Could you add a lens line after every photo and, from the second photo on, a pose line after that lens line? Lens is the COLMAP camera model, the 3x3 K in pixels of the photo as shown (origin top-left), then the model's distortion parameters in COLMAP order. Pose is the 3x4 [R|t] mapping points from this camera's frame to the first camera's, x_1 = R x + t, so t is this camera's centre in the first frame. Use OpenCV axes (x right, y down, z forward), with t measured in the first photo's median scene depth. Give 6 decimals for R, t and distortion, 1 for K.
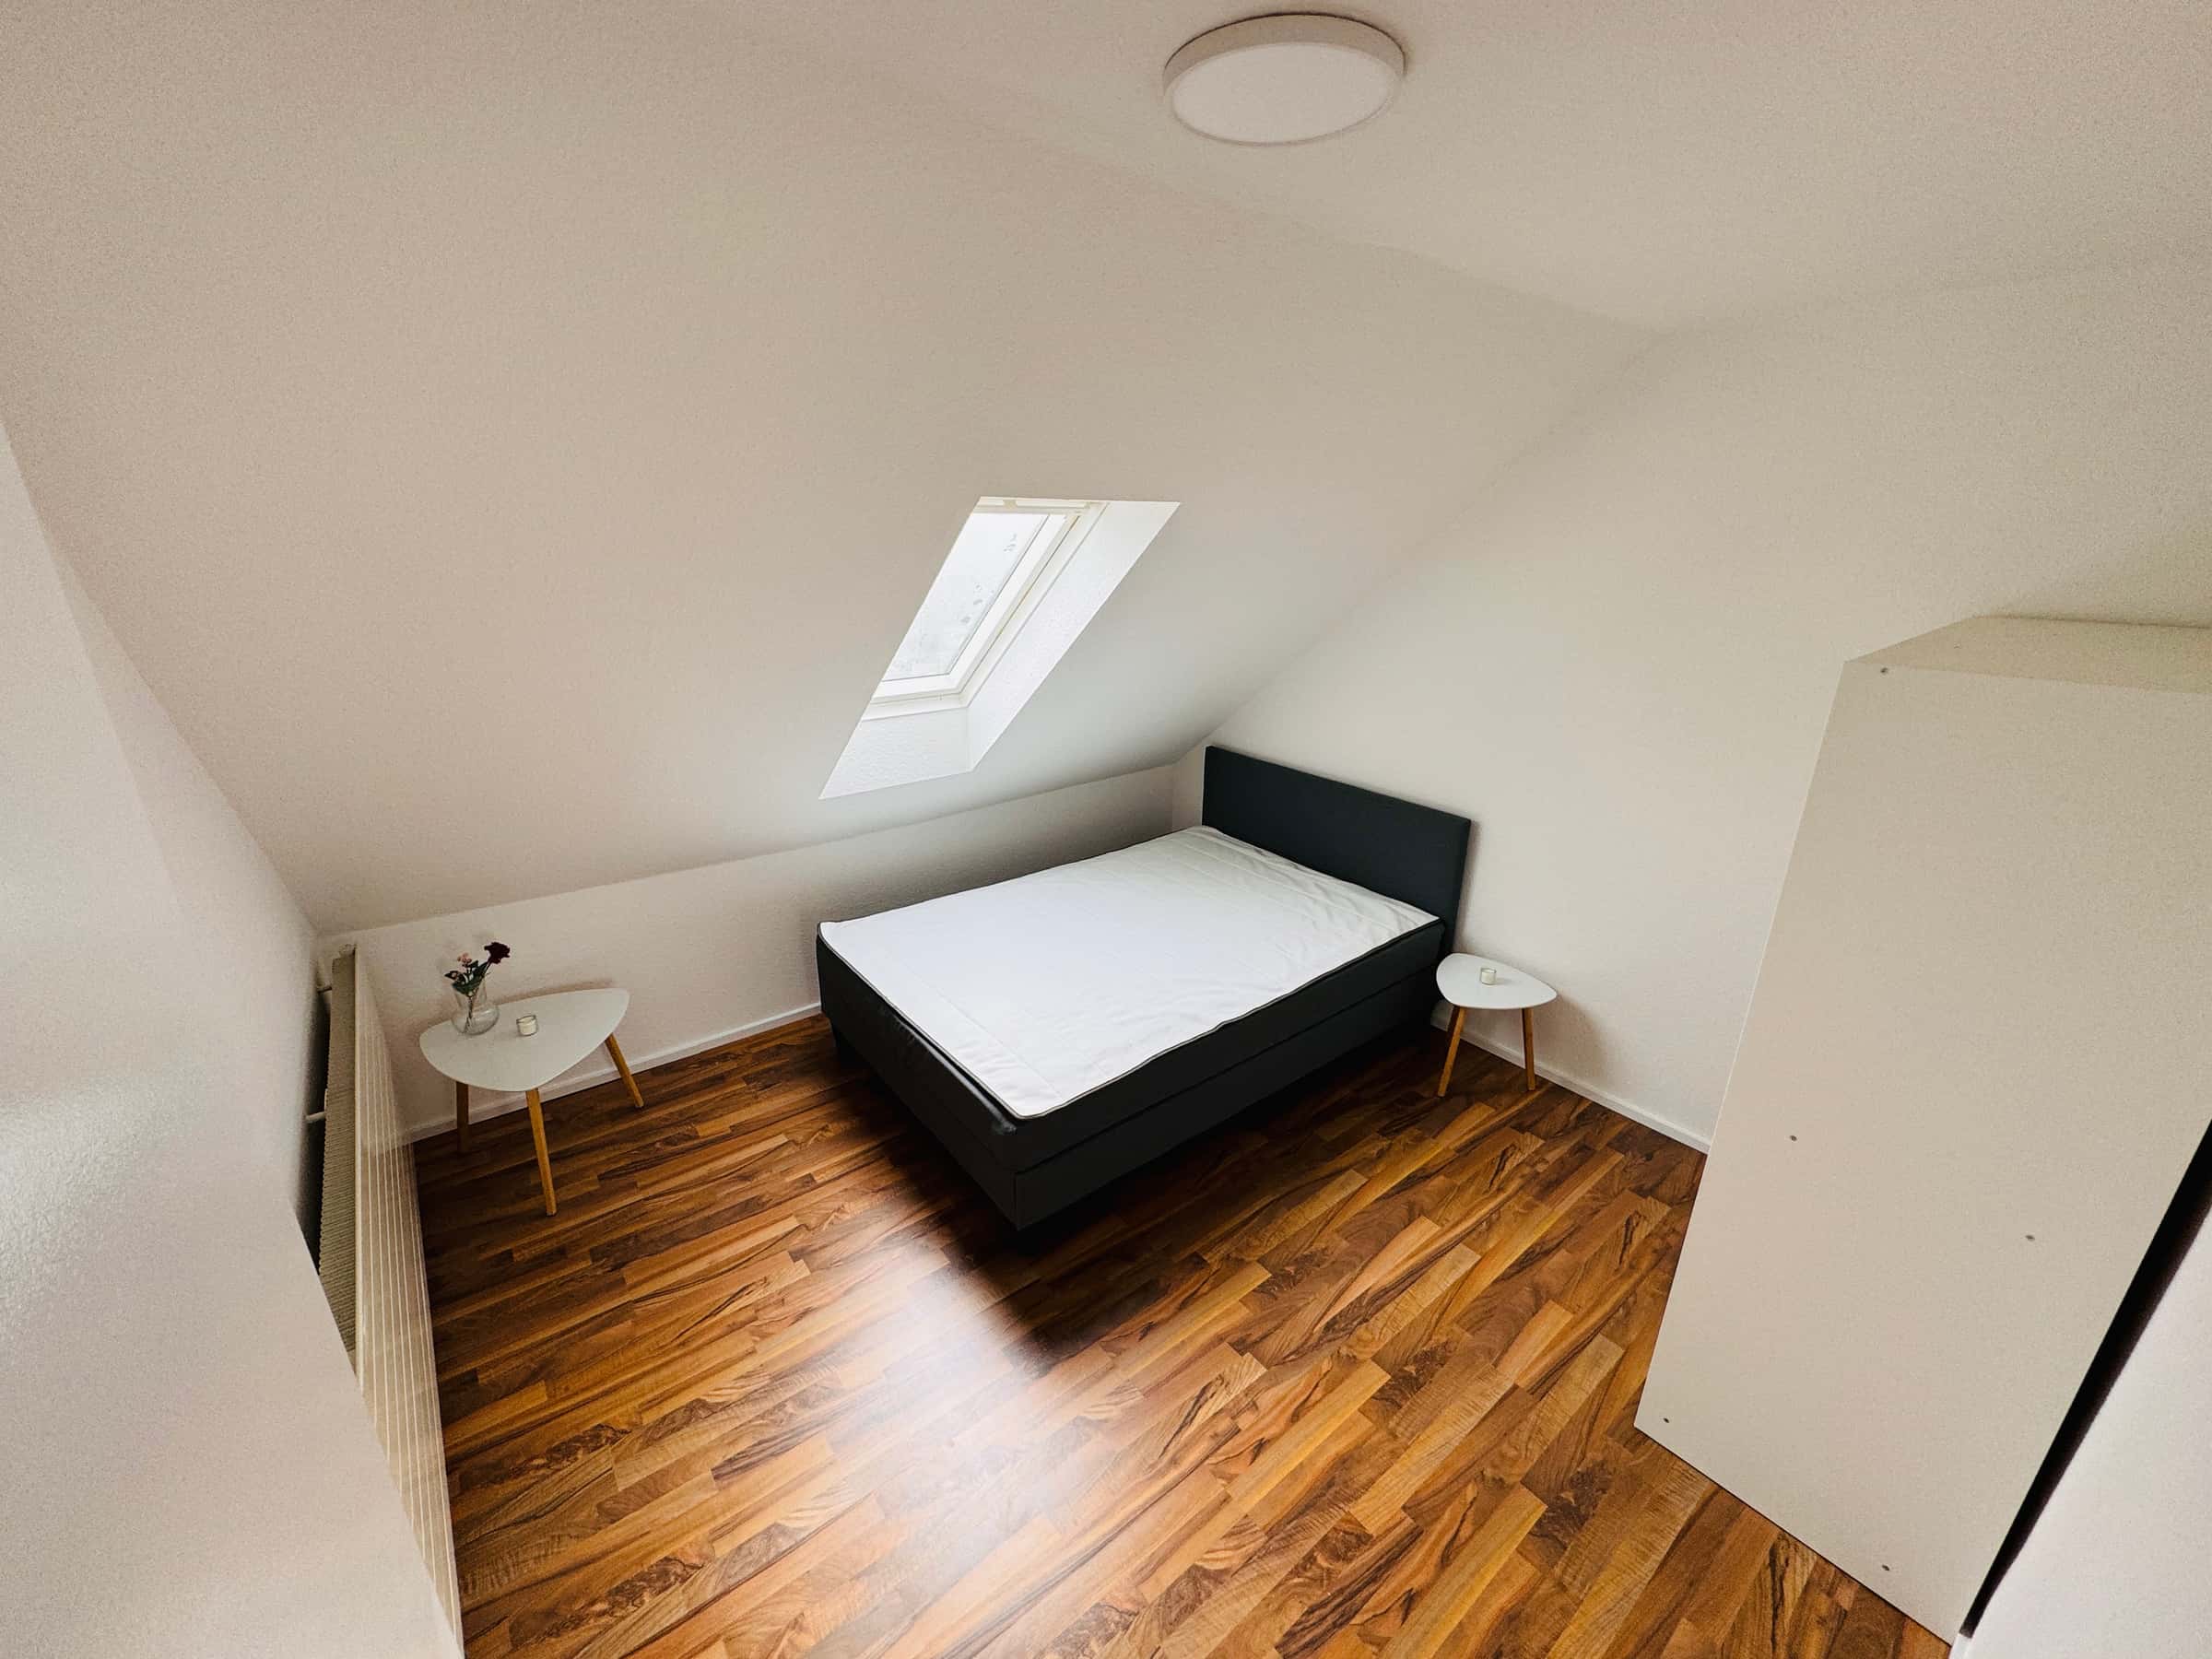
lens RADIAL K [[876.6, 0, 1099.0], [0, 876.6, 844.7], [0, 0, 1]] dist [-0.001465, -0.000369]
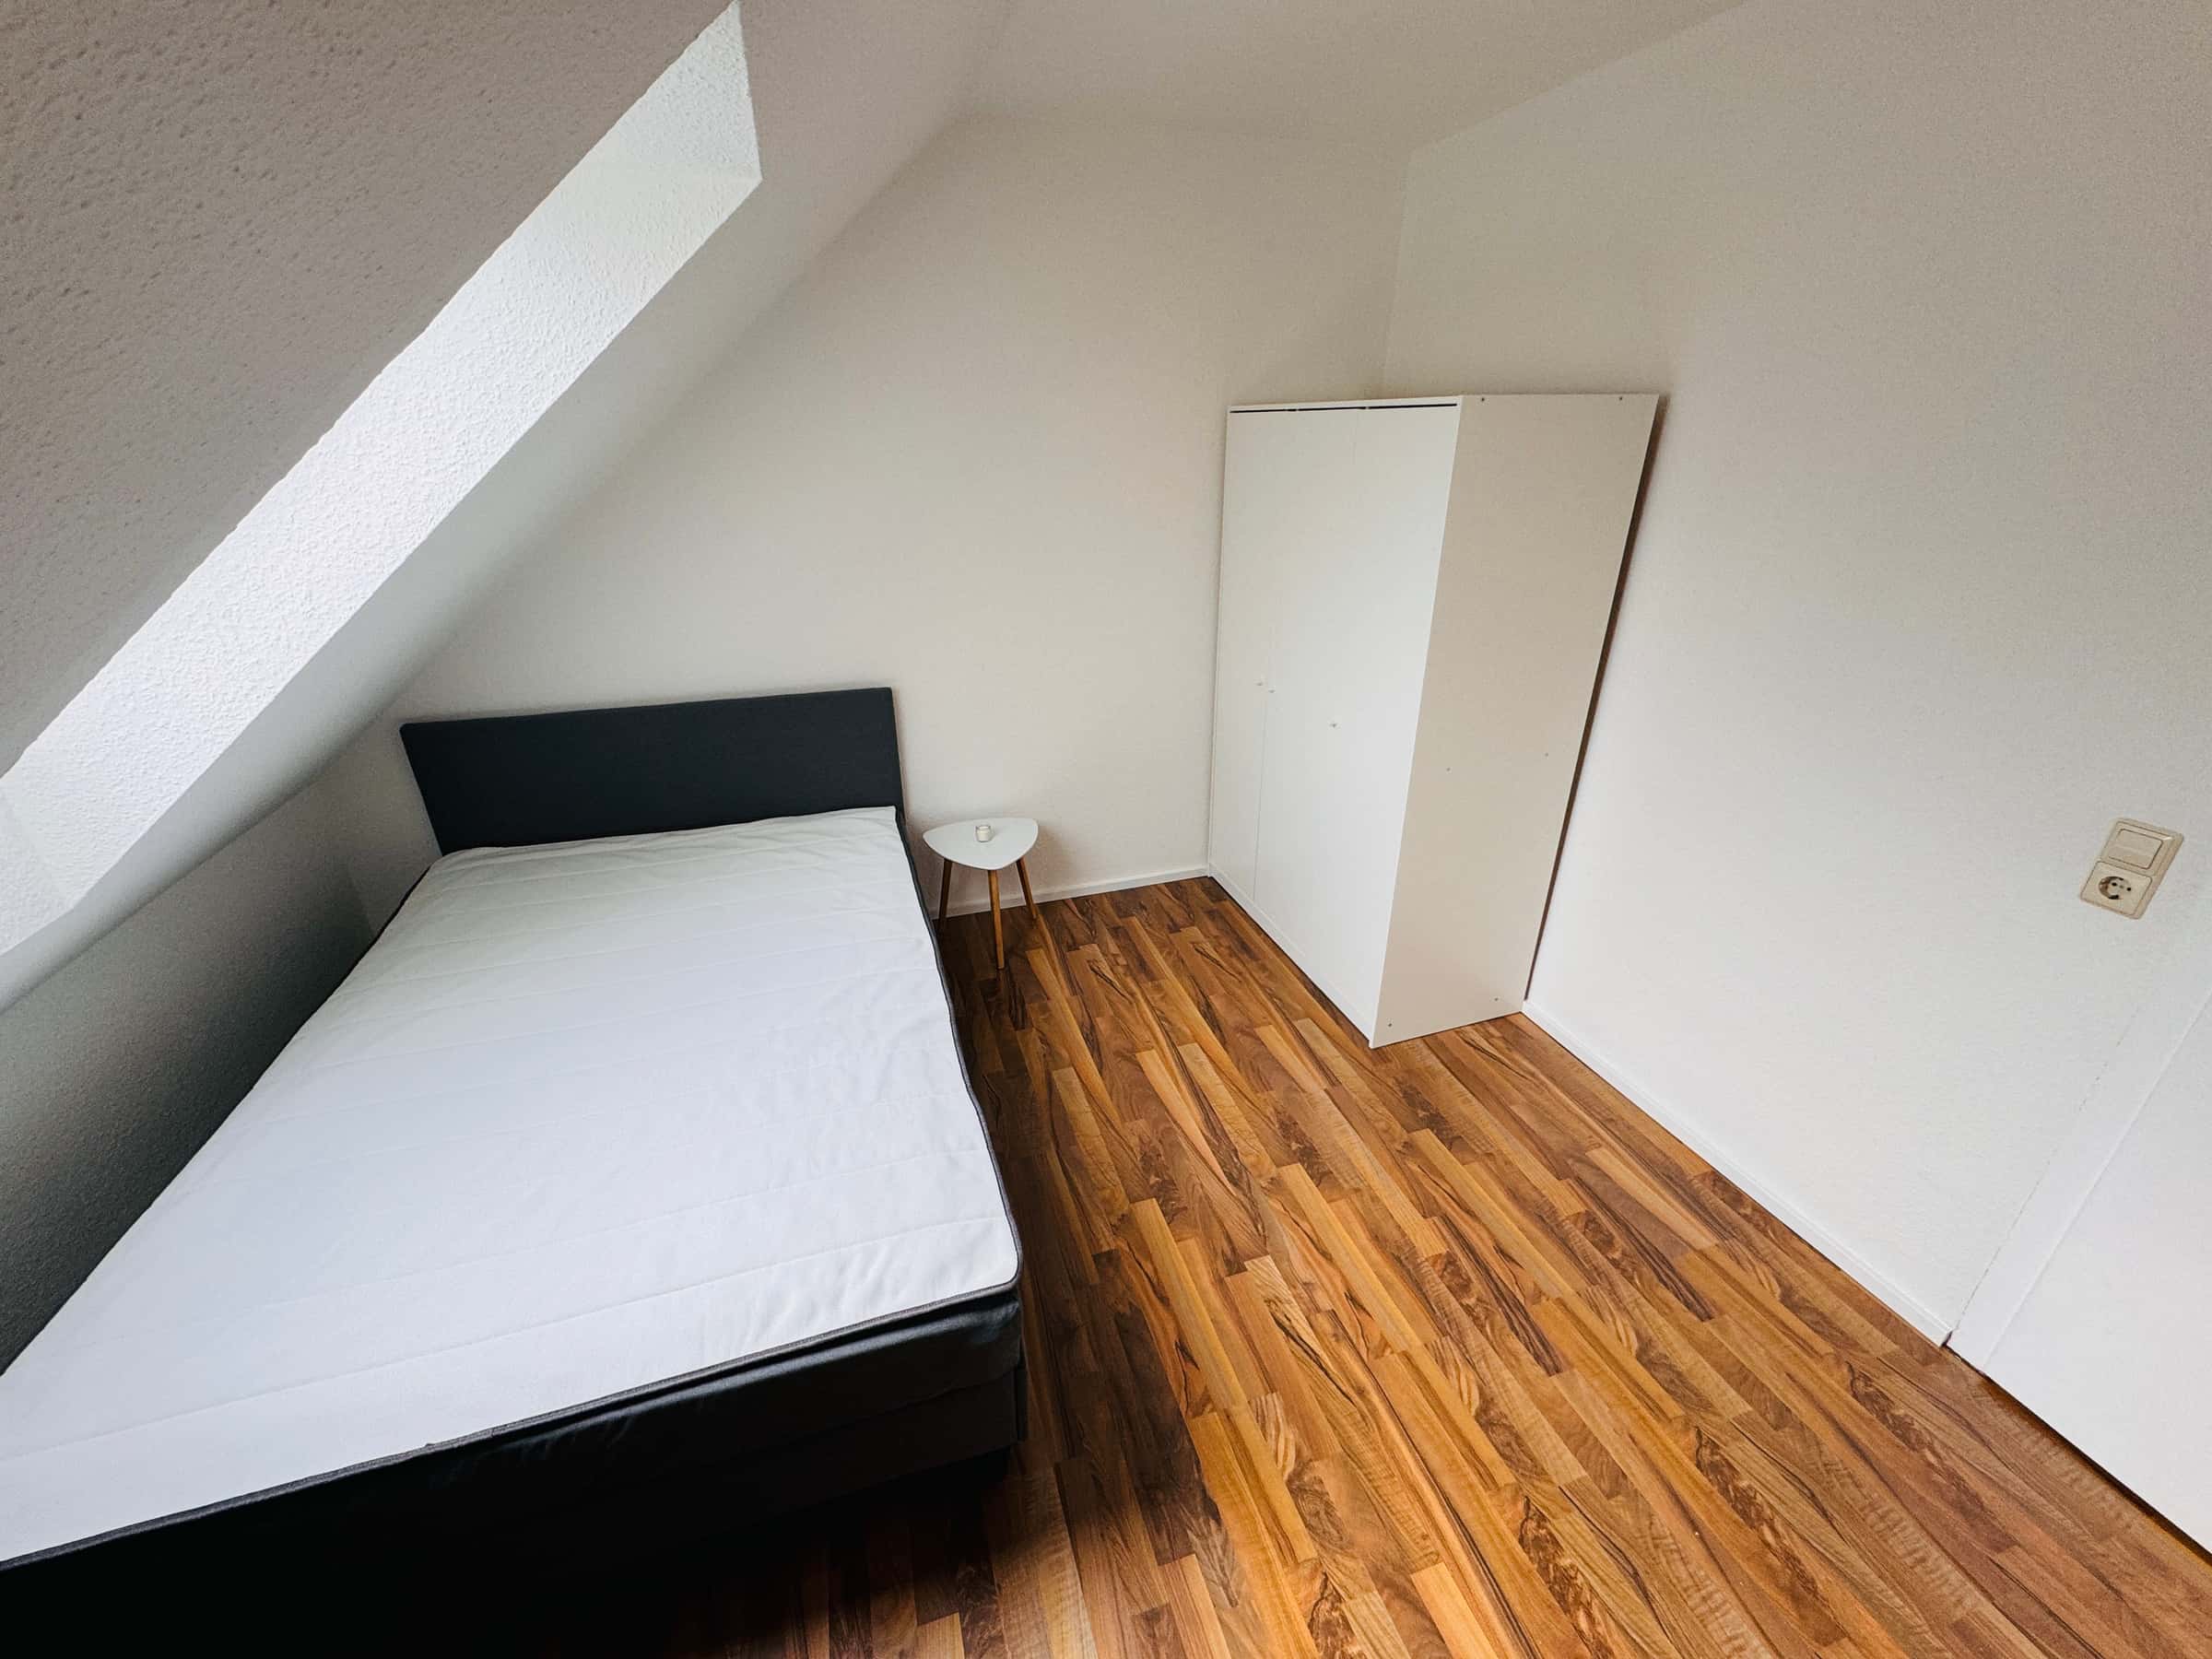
lens RADIAL K [[876.6, 0, 1104.7], [0, 876.6, 840.5], [0, 0, 1]] dist [-0.001465, -0.000369]
pose [[0.355456, -0.403061, 0.843323, -0.460070], [0.332727, 0.897709, 0.288811, -0.109392], [-0.873466, 0.177937, 0.453205, 0.648775]]
